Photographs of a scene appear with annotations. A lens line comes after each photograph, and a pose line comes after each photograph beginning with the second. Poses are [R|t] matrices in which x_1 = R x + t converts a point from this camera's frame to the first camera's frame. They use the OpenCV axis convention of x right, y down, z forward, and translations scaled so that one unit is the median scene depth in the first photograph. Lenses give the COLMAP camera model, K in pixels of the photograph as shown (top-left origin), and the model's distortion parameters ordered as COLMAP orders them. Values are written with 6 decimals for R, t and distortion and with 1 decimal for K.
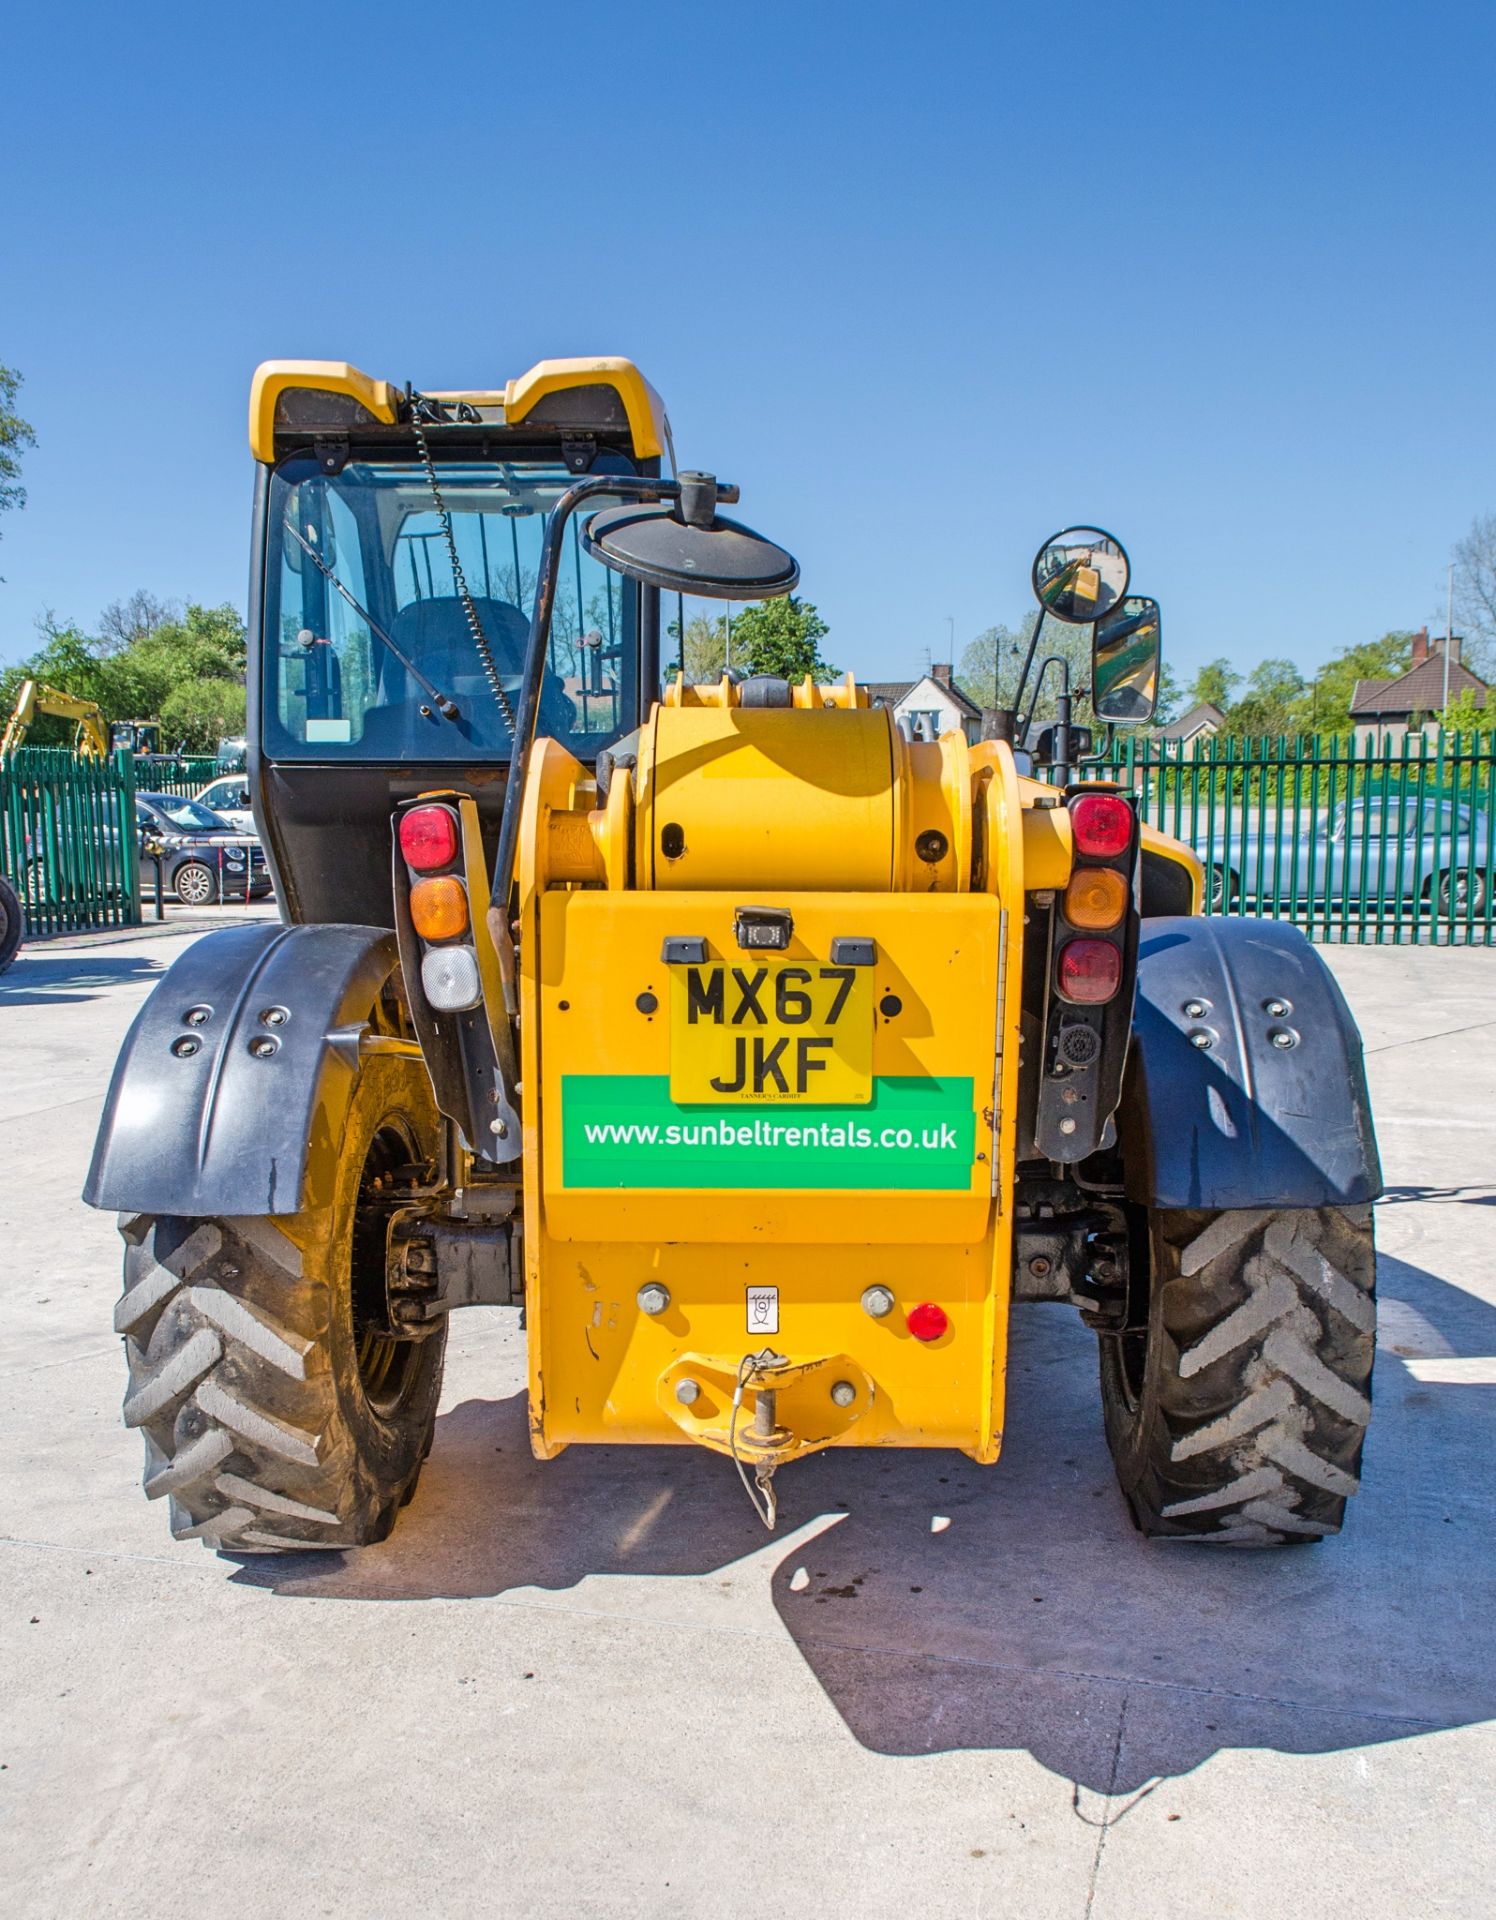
lens RADIAL K [[1786.4, 0, 754.2], [0, 1786.4, 1004.0], [0, 0, 1]] dist [0.044990, -0.033325]
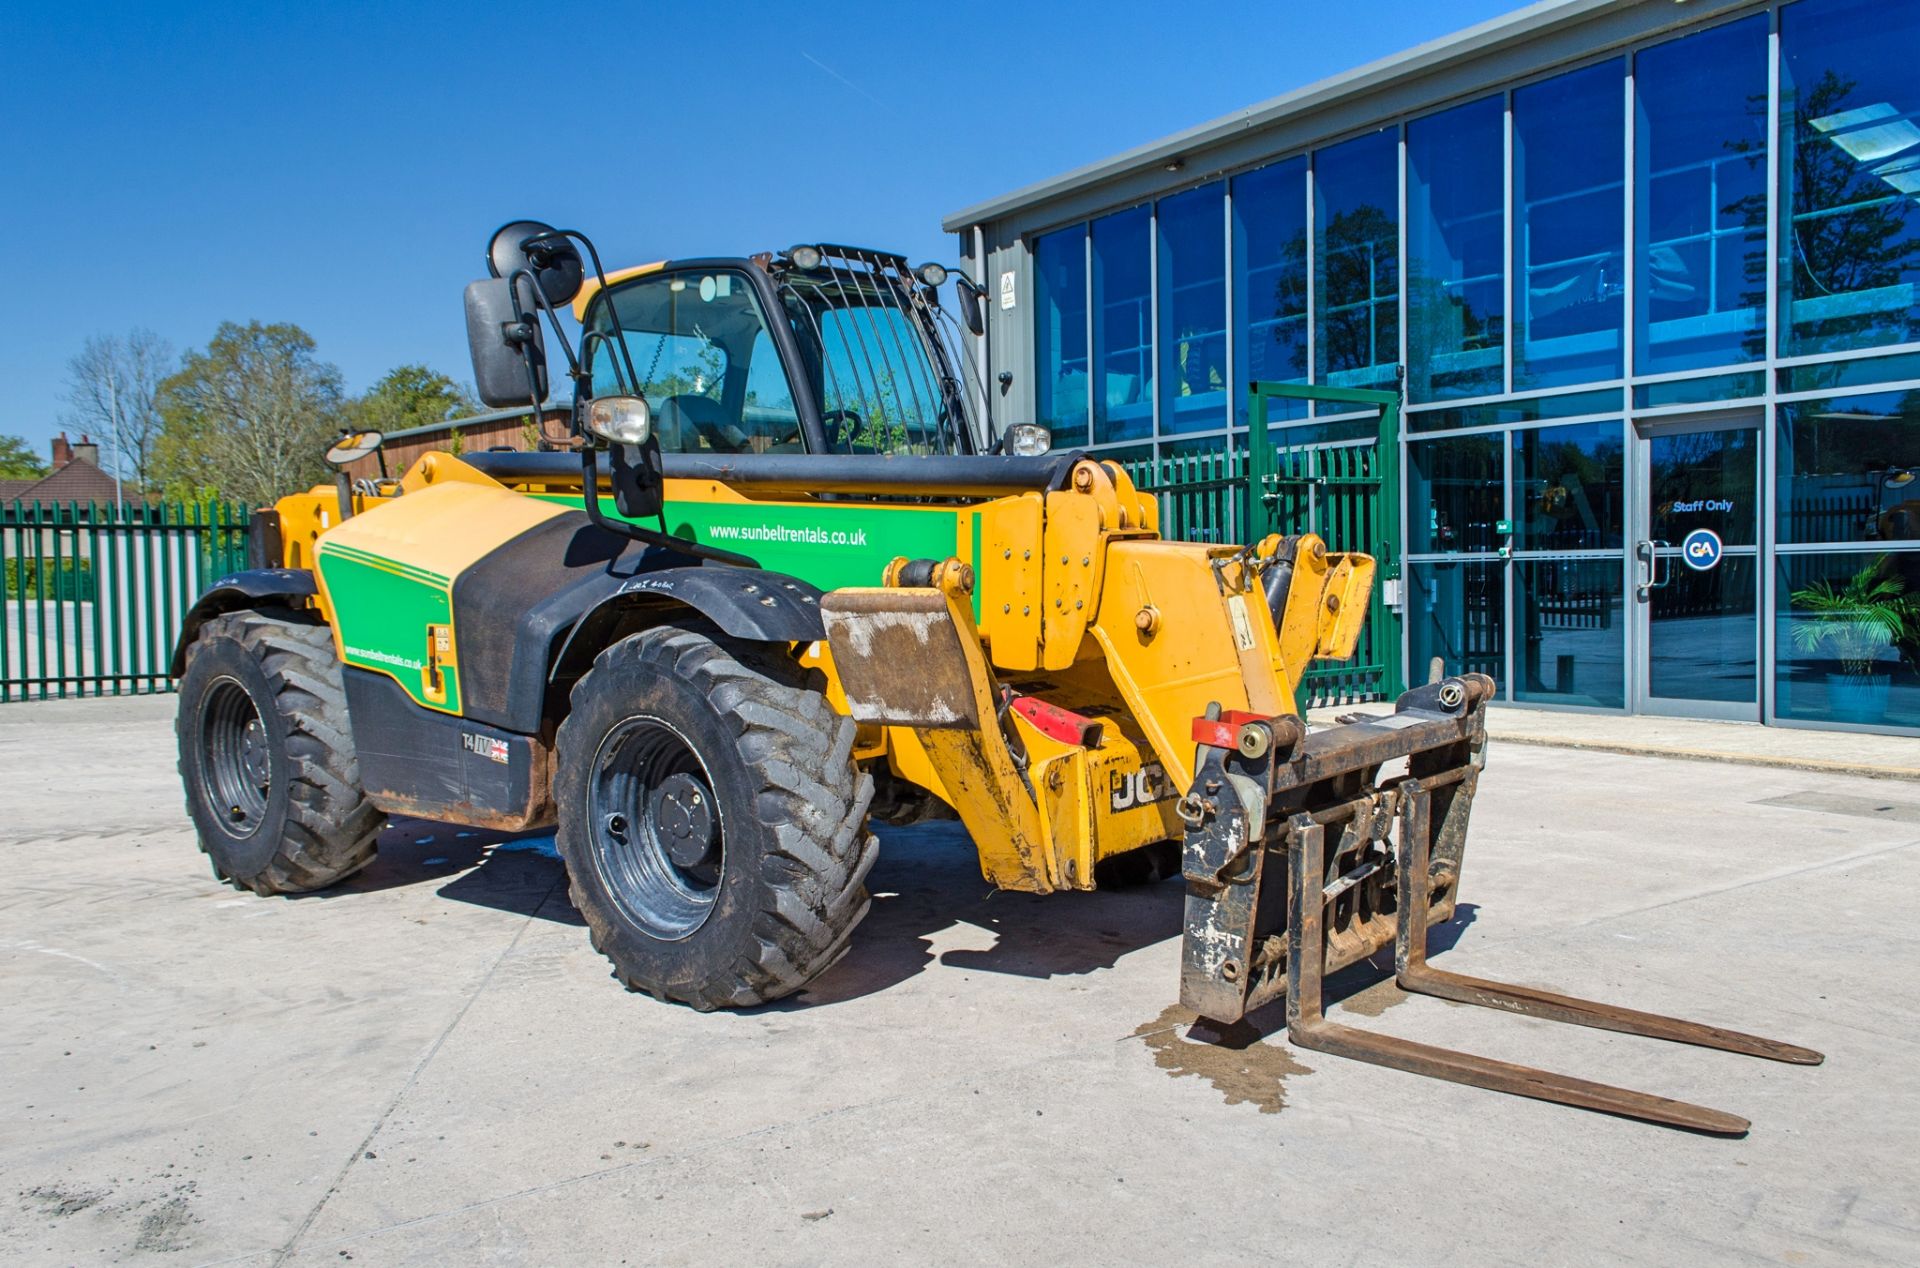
lens RADIAL K [[1570.6, 0, 959.8], [0, 1570.6, 656.3], [0, 0, 1]] dist [0.040636, -0.043728]
pose [[0.627358, -0.051936, 0.776997, -0.818694], [0.109255, 0.993775, -0.021788, 0.039743], [-0.771029, 0.098560, 0.629127, 0.241174]]
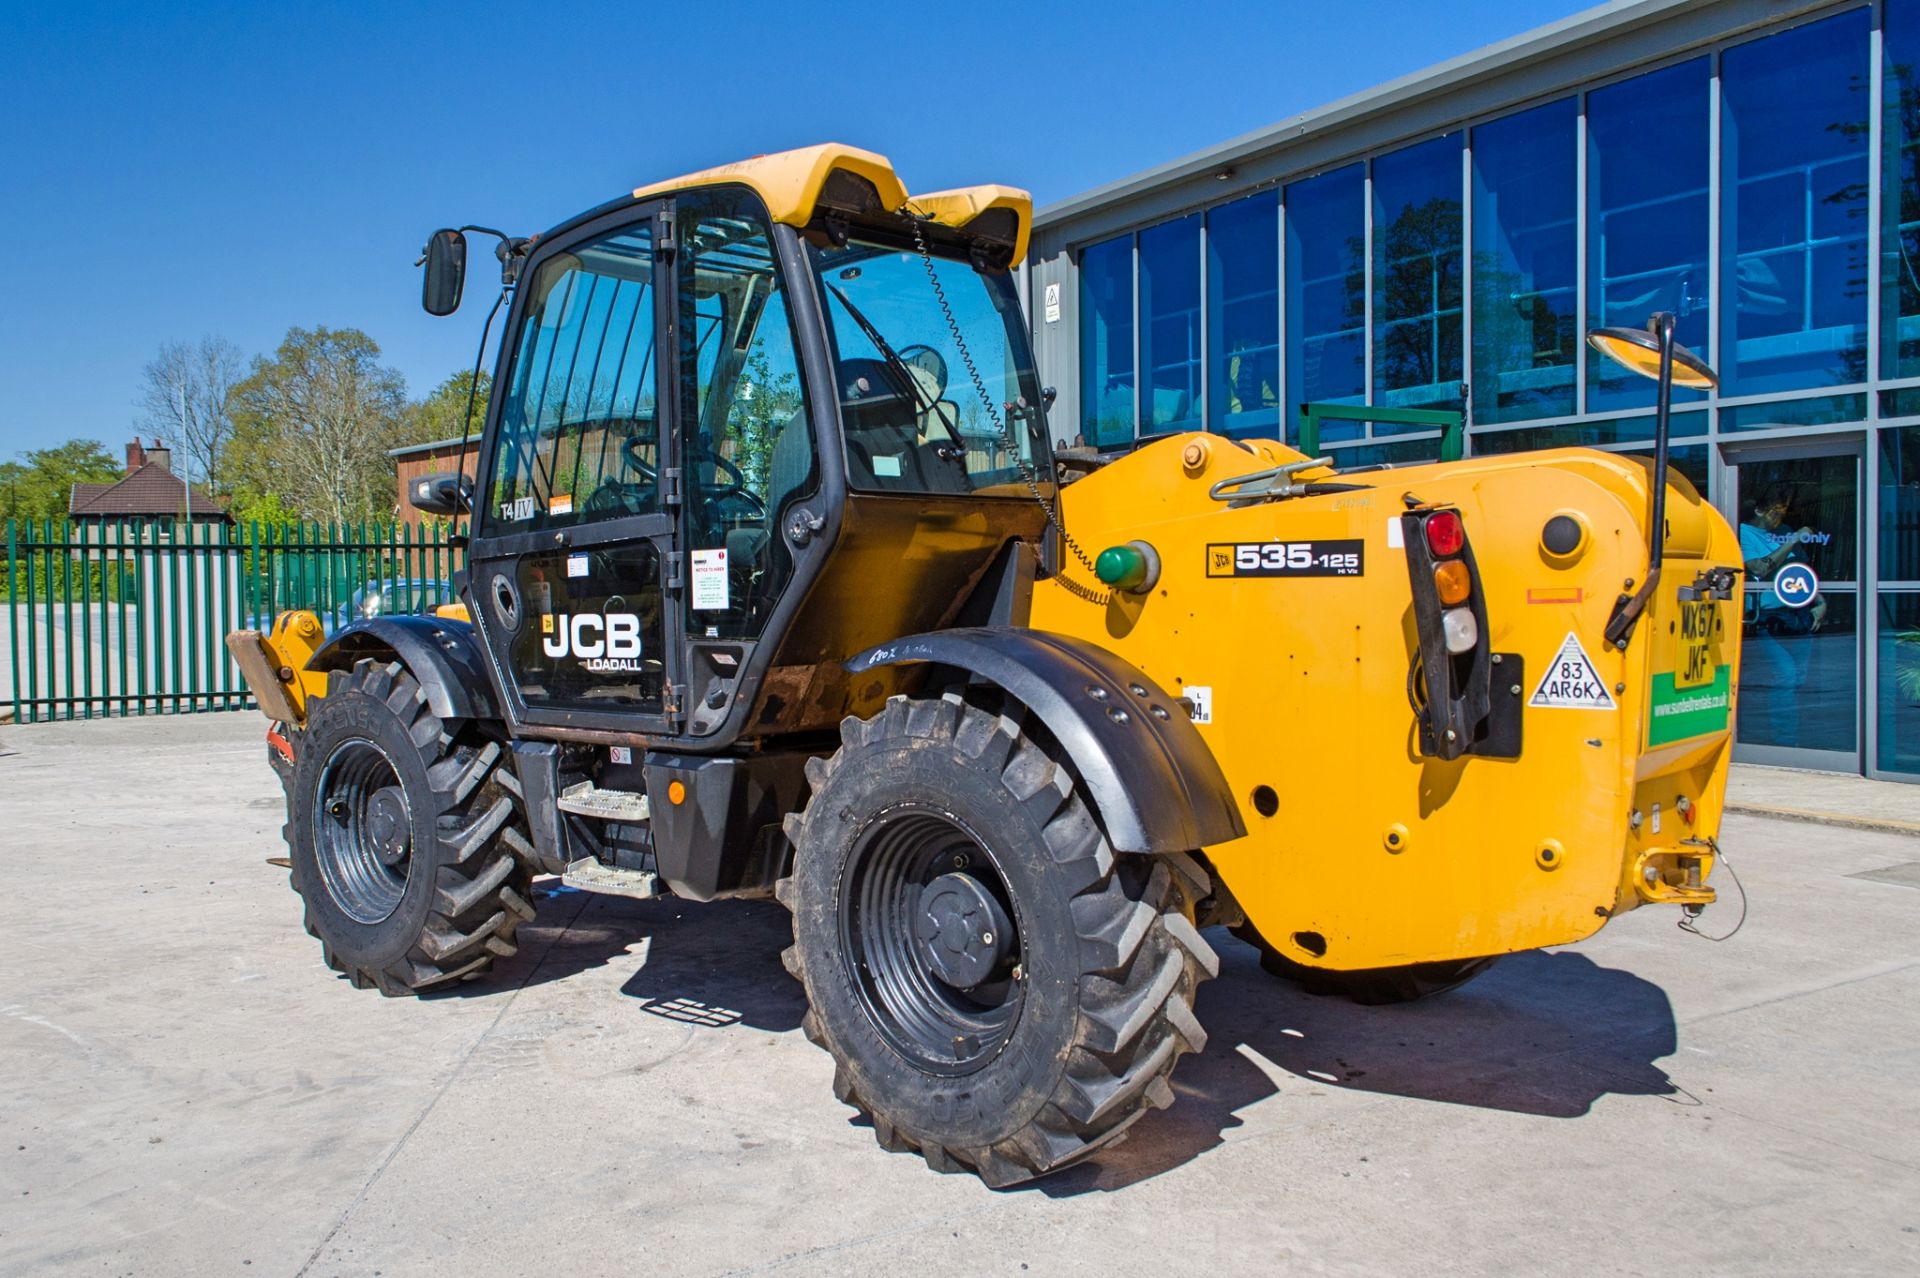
lens RADIAL K [[1595.4, 0, 900.1], [0, 1595.4, 641.1], [0, 0, 1]] dist [0.043348, -0.038227]
pose [[0.682280, -0.038671, 0.730067, -0.759965], [0.100201, 0.994123, -0.040985, 0.001216], [-0.724191, 0.101117, 0.682145, 0.242154]]
